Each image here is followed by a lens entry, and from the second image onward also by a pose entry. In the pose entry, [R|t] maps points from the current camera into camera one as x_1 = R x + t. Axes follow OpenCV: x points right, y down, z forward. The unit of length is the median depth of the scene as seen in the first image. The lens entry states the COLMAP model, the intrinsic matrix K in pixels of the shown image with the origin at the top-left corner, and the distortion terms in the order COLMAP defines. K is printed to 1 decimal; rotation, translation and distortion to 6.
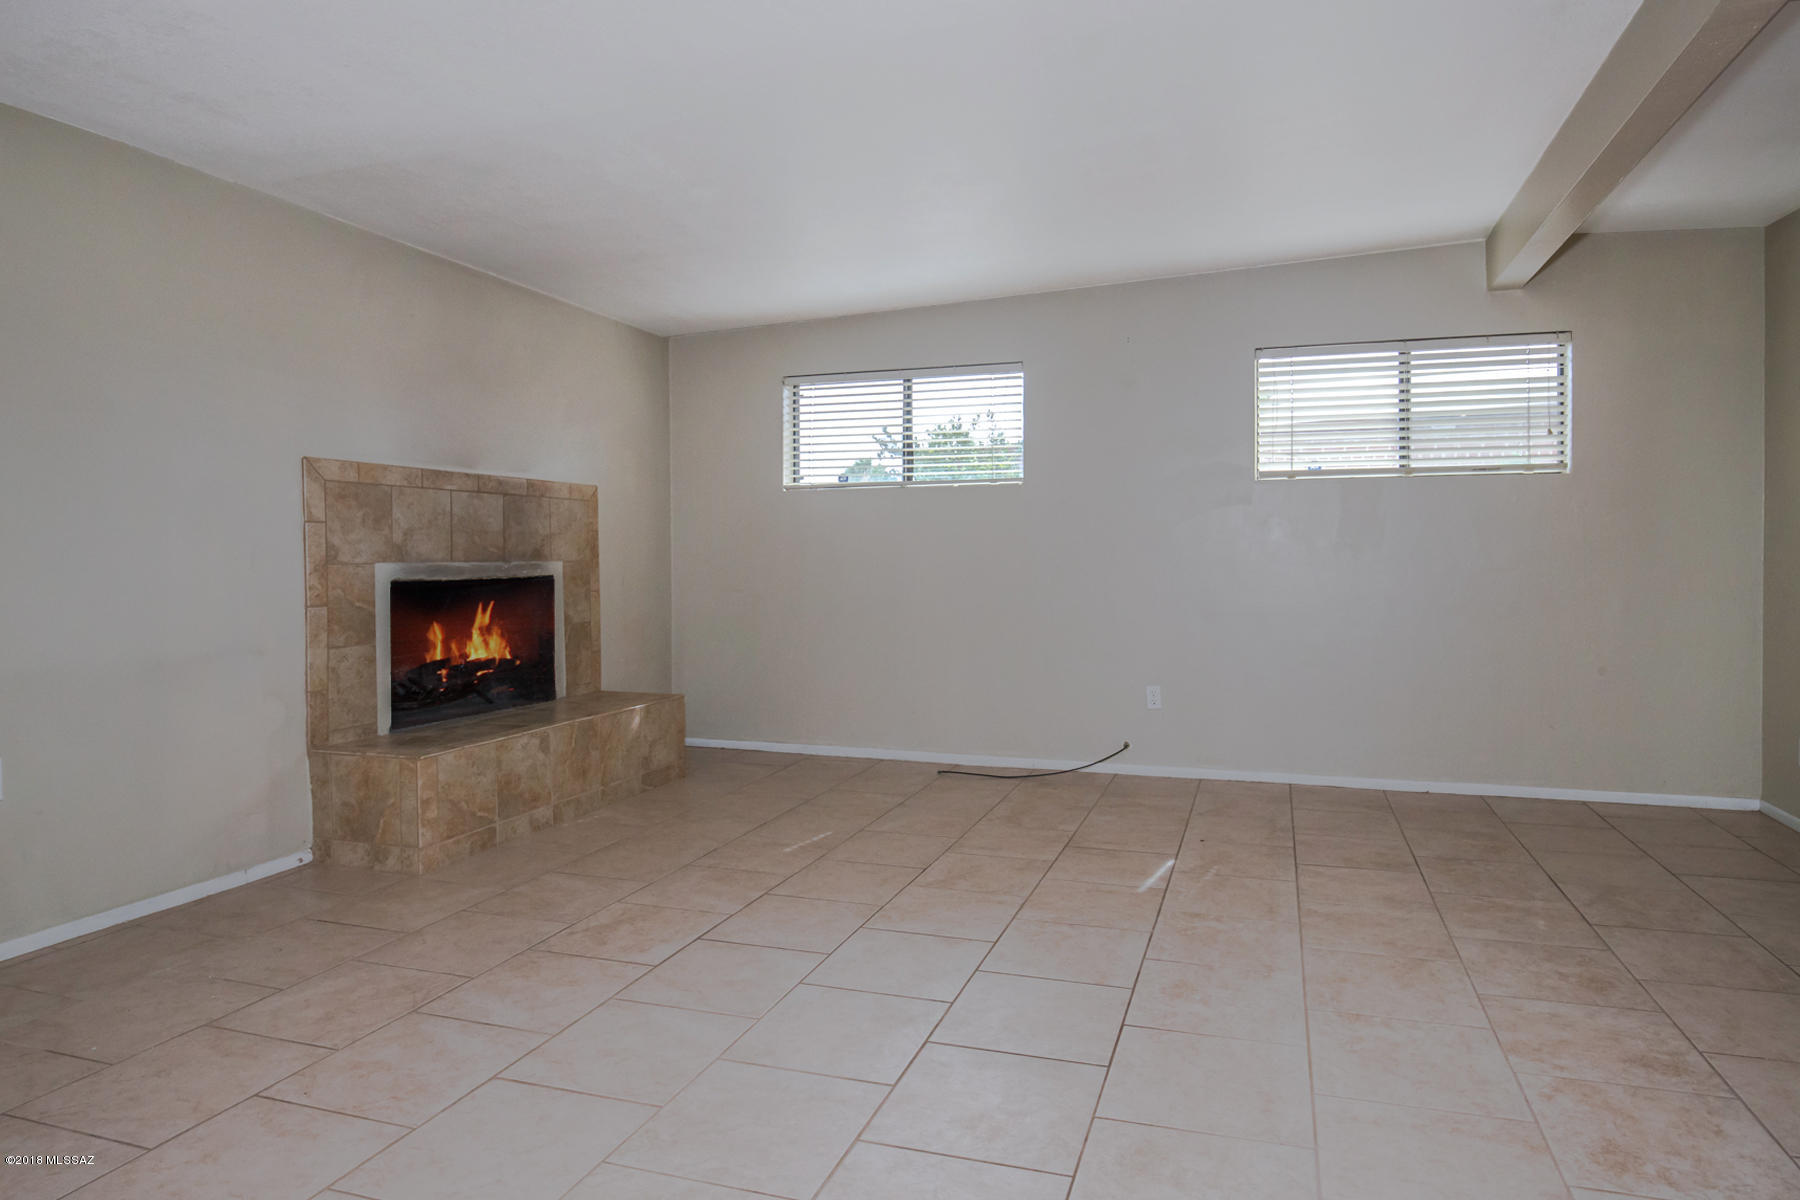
lens RADIAL K [[1026.1, 0, 904.4], [0, 1026.1, 558.9], [0, 0, 1]] dist [-0.013677, -0.001917]
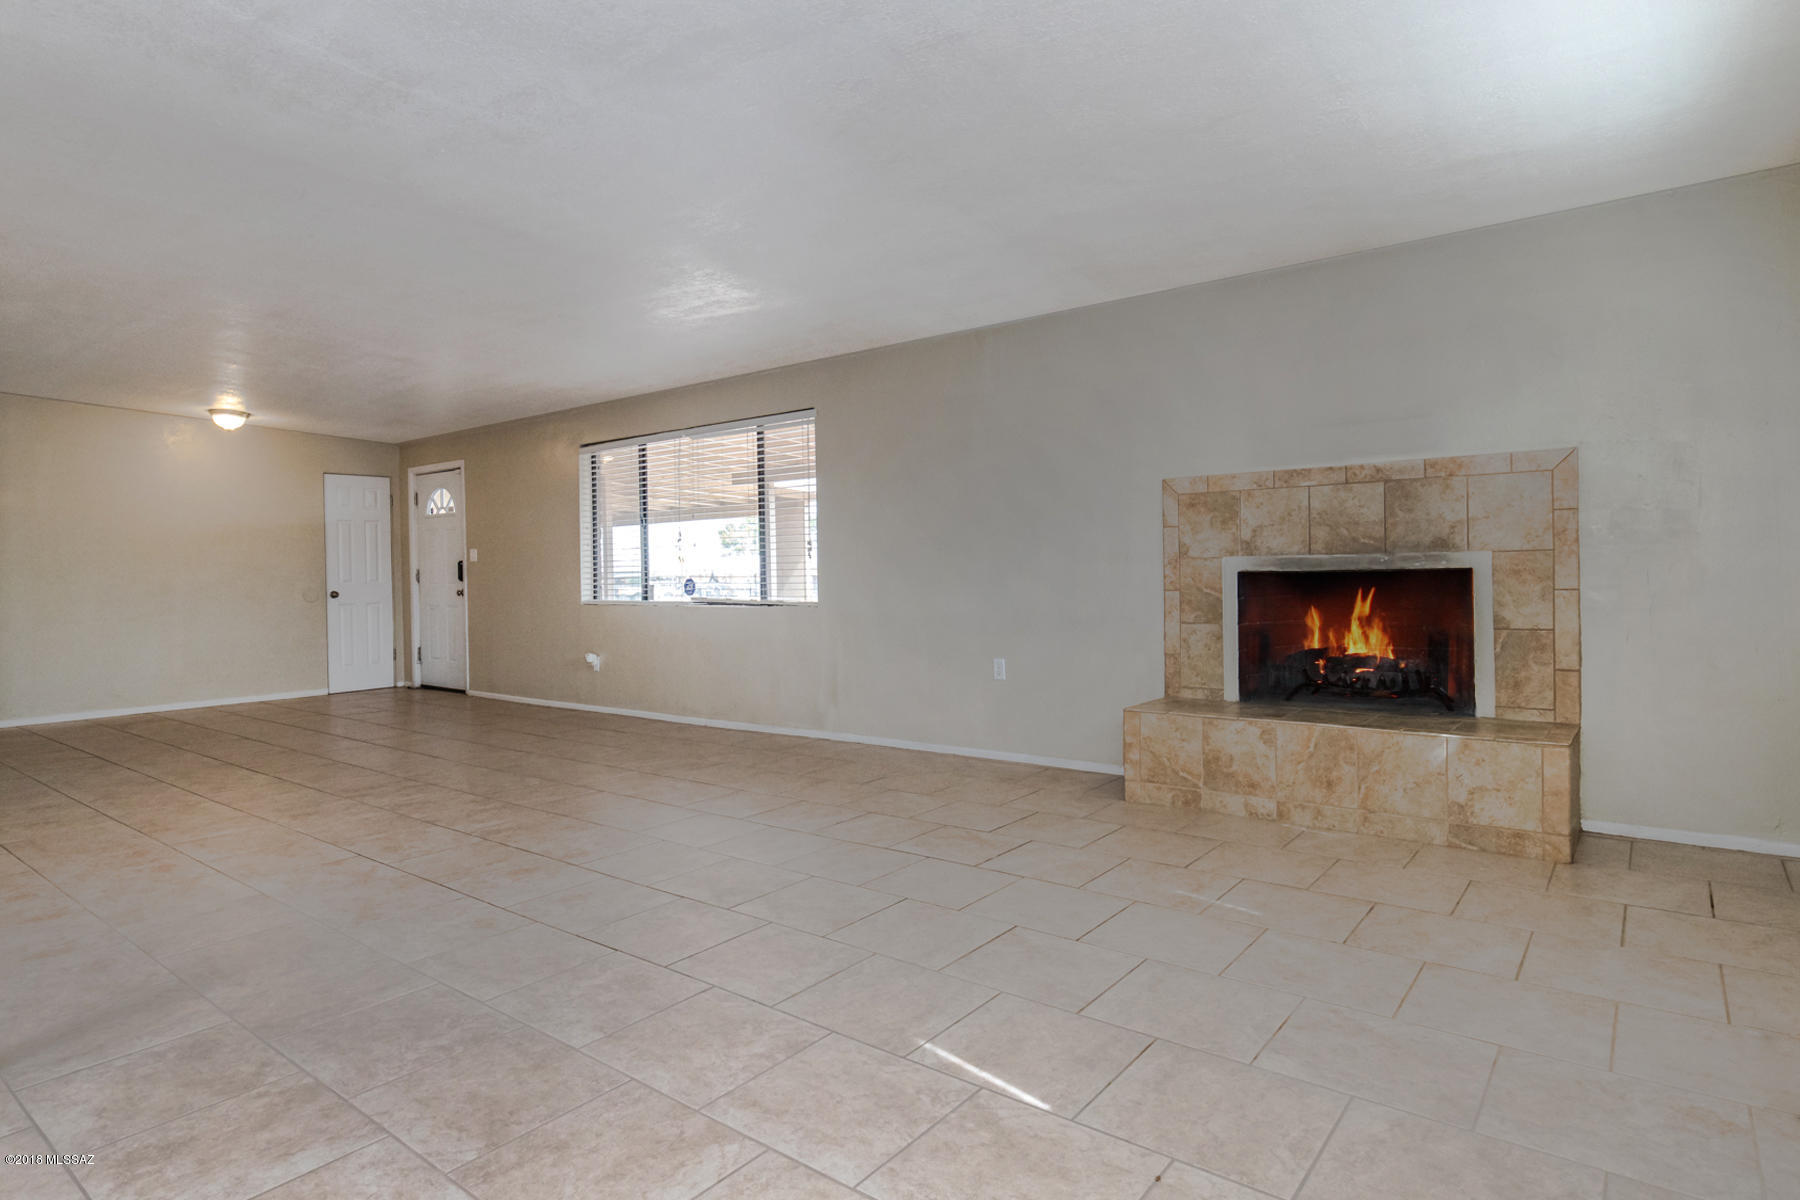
lens RADIAL K [[1026.1, 0, 910.8], [0, 1026.1, 574.7], [0, 0, 1]] dist [-0.013677, -0.001917]
pose [[-0.335322, 0.010591, -0.942044, 0.671439], [0.013616, 0.999887, 0.006395, 0.011041], [0.942005, -0.010683, -0.335428, 0.956927]]
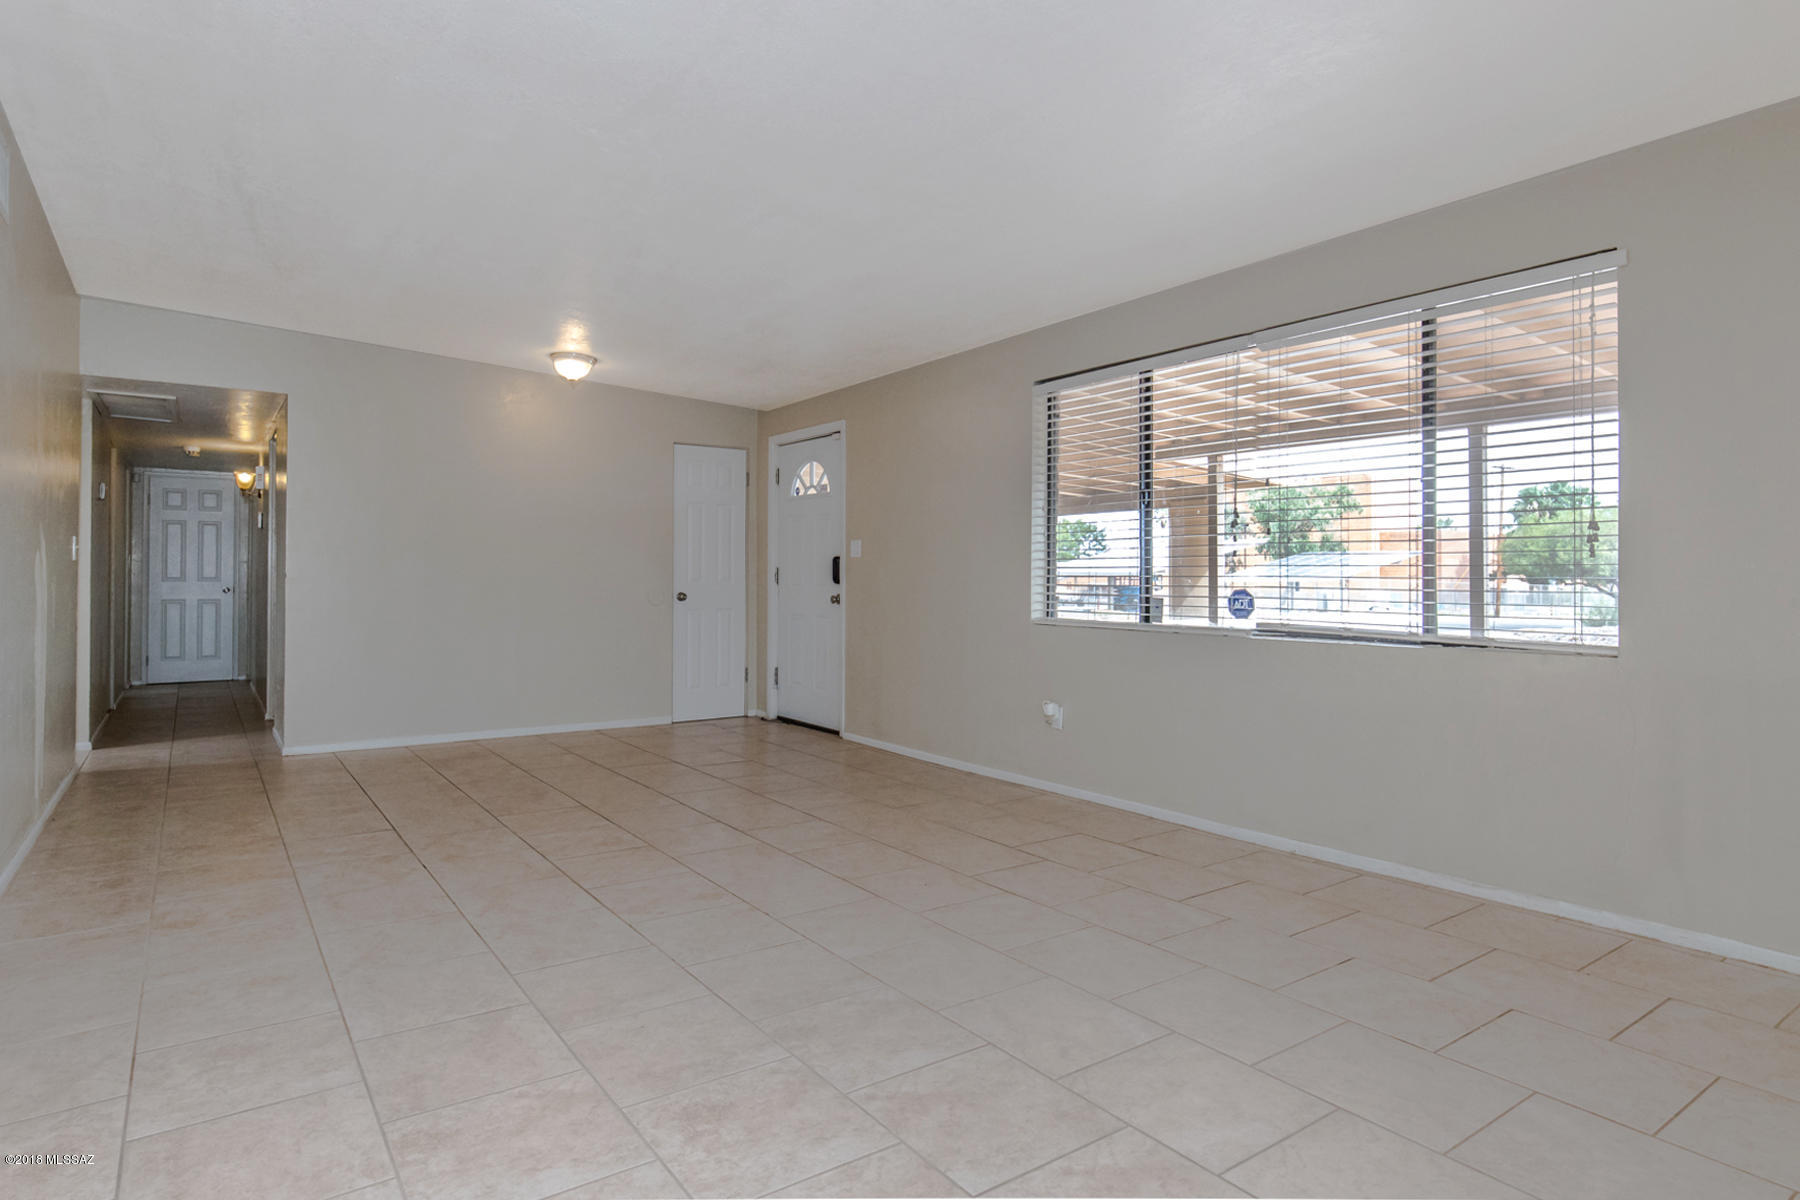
lens RADIAL K [[1026.1, 0, 806.4], [0, 1026.1, 570.6], [0, 0, 1]] dist [-0.013677, -0.001917]
pose [[-0.644289, -0.011421, -0.764697, 0.235096], [-0.010161, 0.999928, -0.006374, 0.015563], [0.764714, 0.003663, -0.644359, 0.364712]]
